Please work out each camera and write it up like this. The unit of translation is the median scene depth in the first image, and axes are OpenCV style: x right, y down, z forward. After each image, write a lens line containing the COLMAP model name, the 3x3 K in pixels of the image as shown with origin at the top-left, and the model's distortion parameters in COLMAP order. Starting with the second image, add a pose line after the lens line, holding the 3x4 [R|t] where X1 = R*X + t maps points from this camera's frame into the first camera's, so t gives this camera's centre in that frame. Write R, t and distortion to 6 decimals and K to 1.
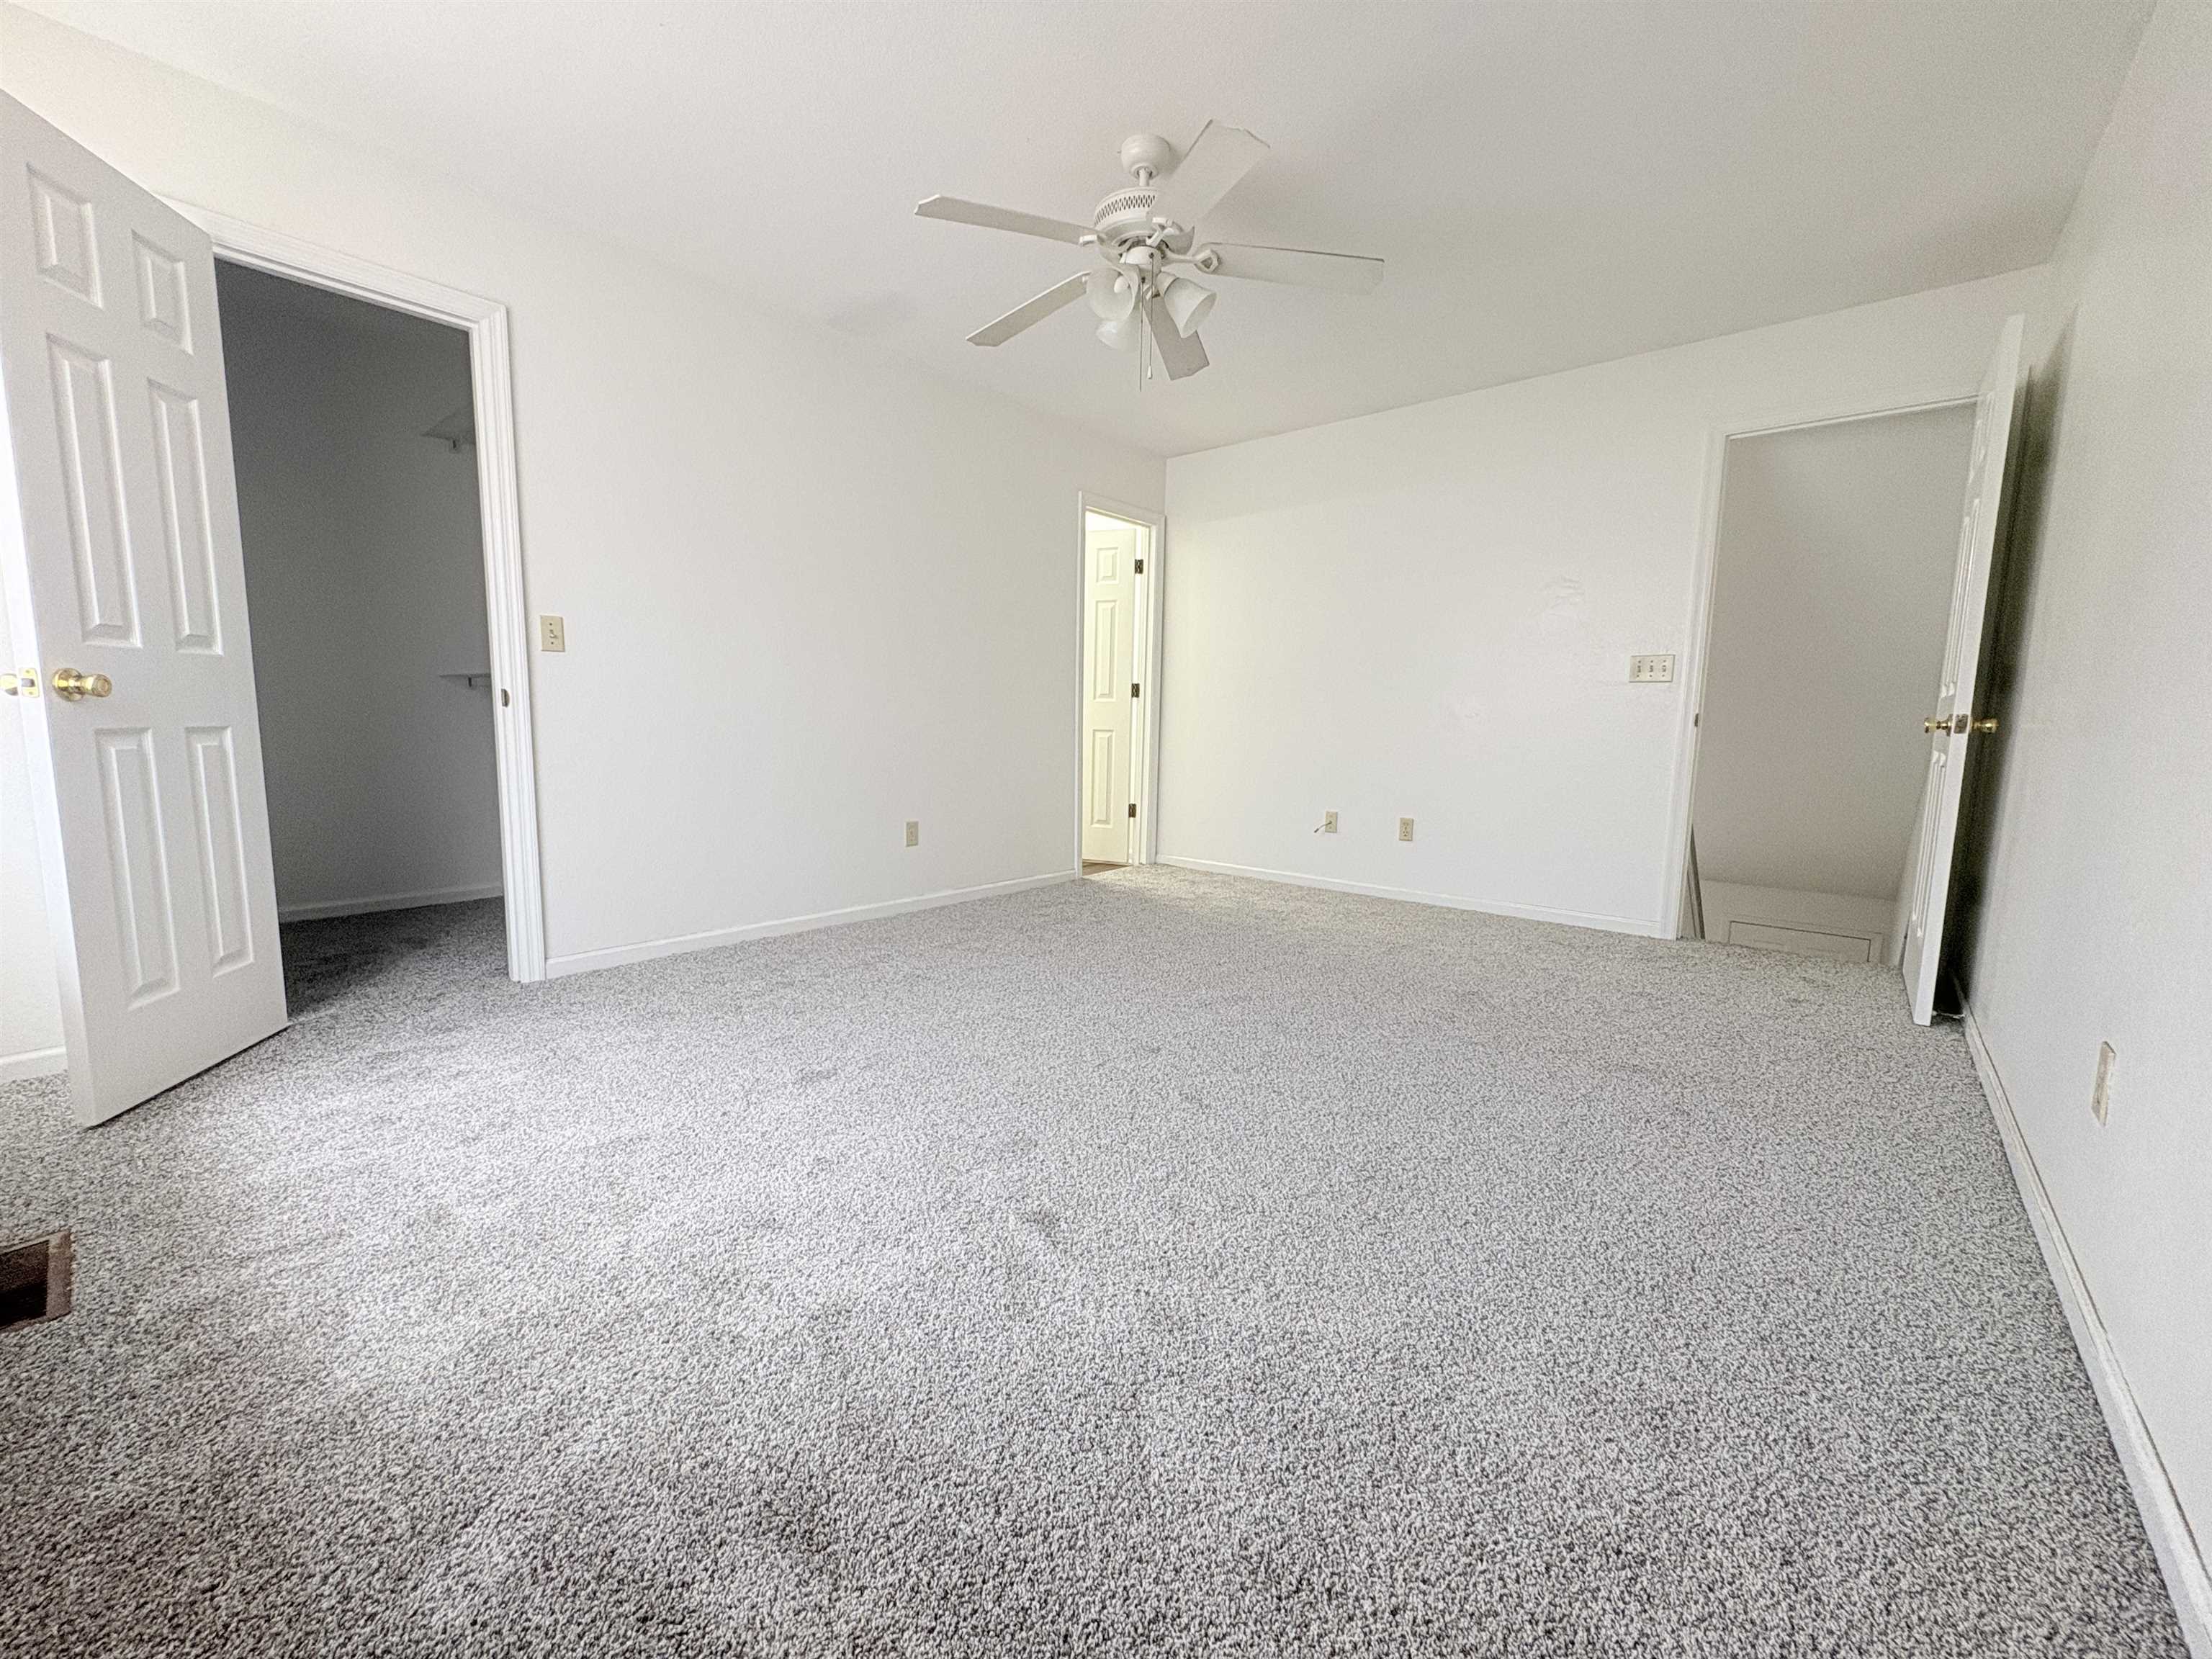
lens RADIAL K [[880.2, 0, 1101.0], [0, 880.2, 826.5], [0, 0, 1]] dist [-0.000946, 0.000236]
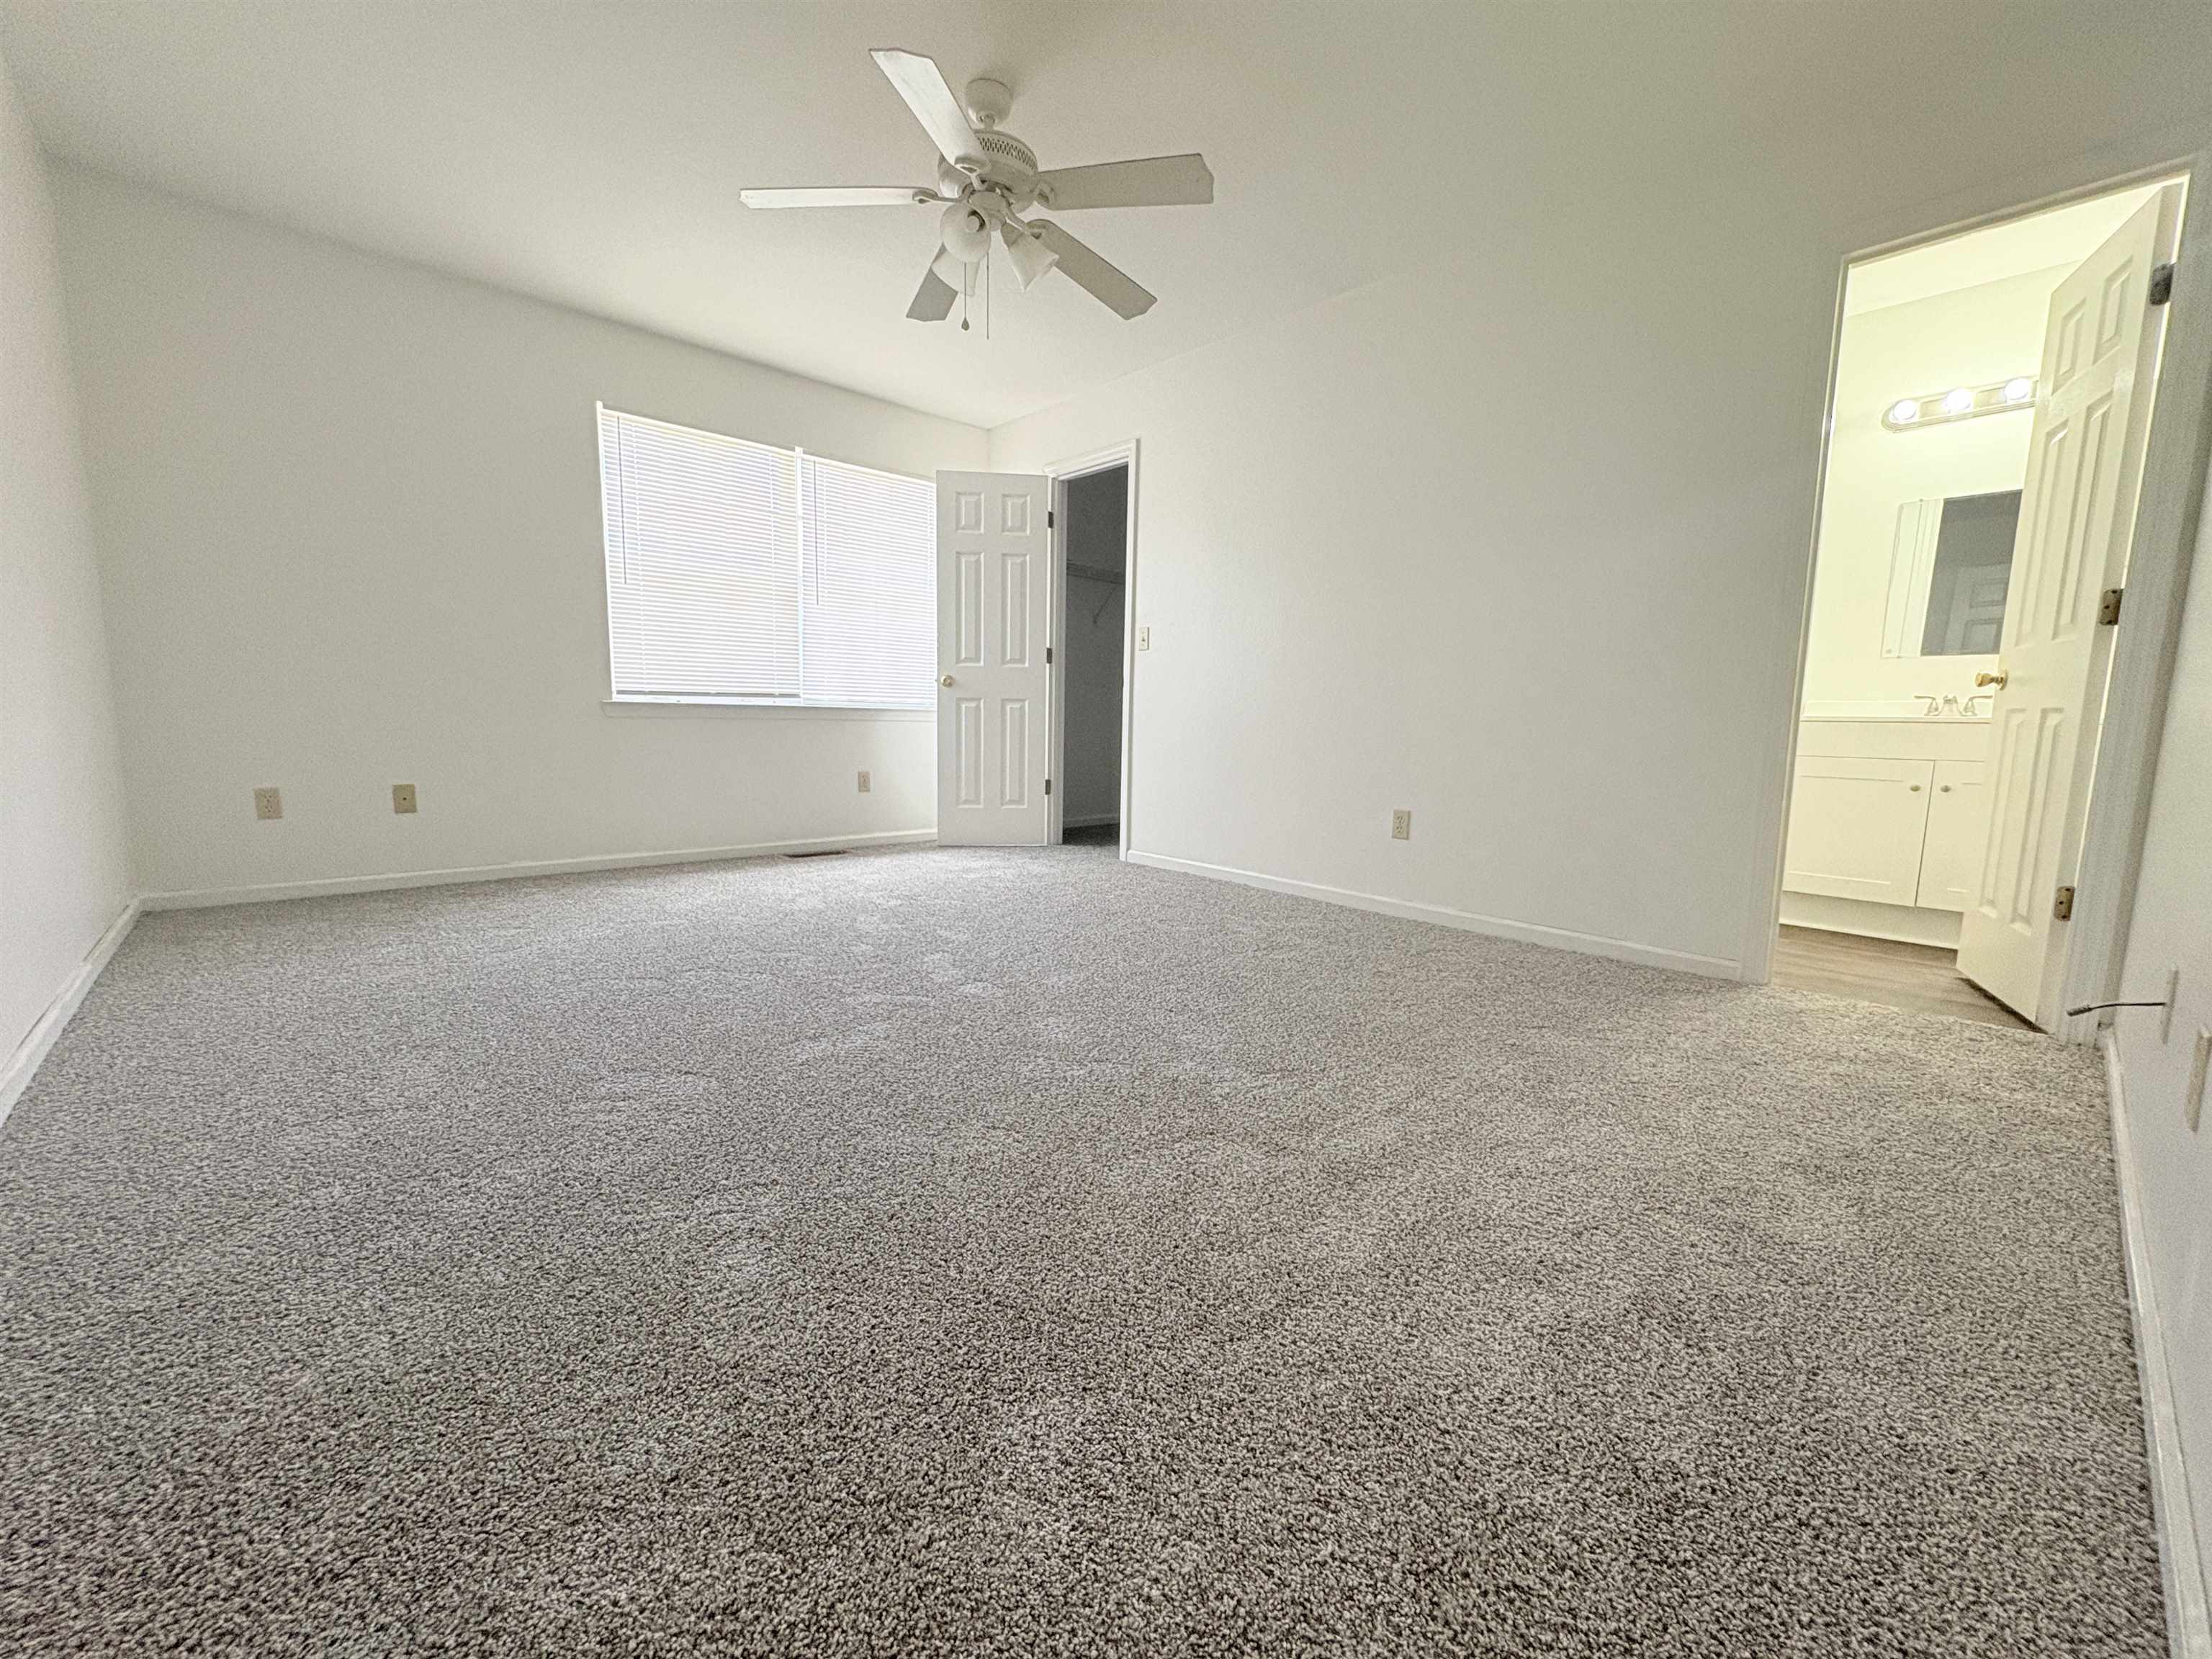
lens RADIAL K [[880.2, 0, 1101.0], [0, 880.2, 826.5], [0, 0, 1]] dist [-0.000946, 0.000236]
pose [[-0.117724, 0.108639, -0.987086, 0.911414], [-0.141805, 0.981972, 0.124989, -0.076335], [0.982869, 0.154688, -0.100196, 1.099706]]
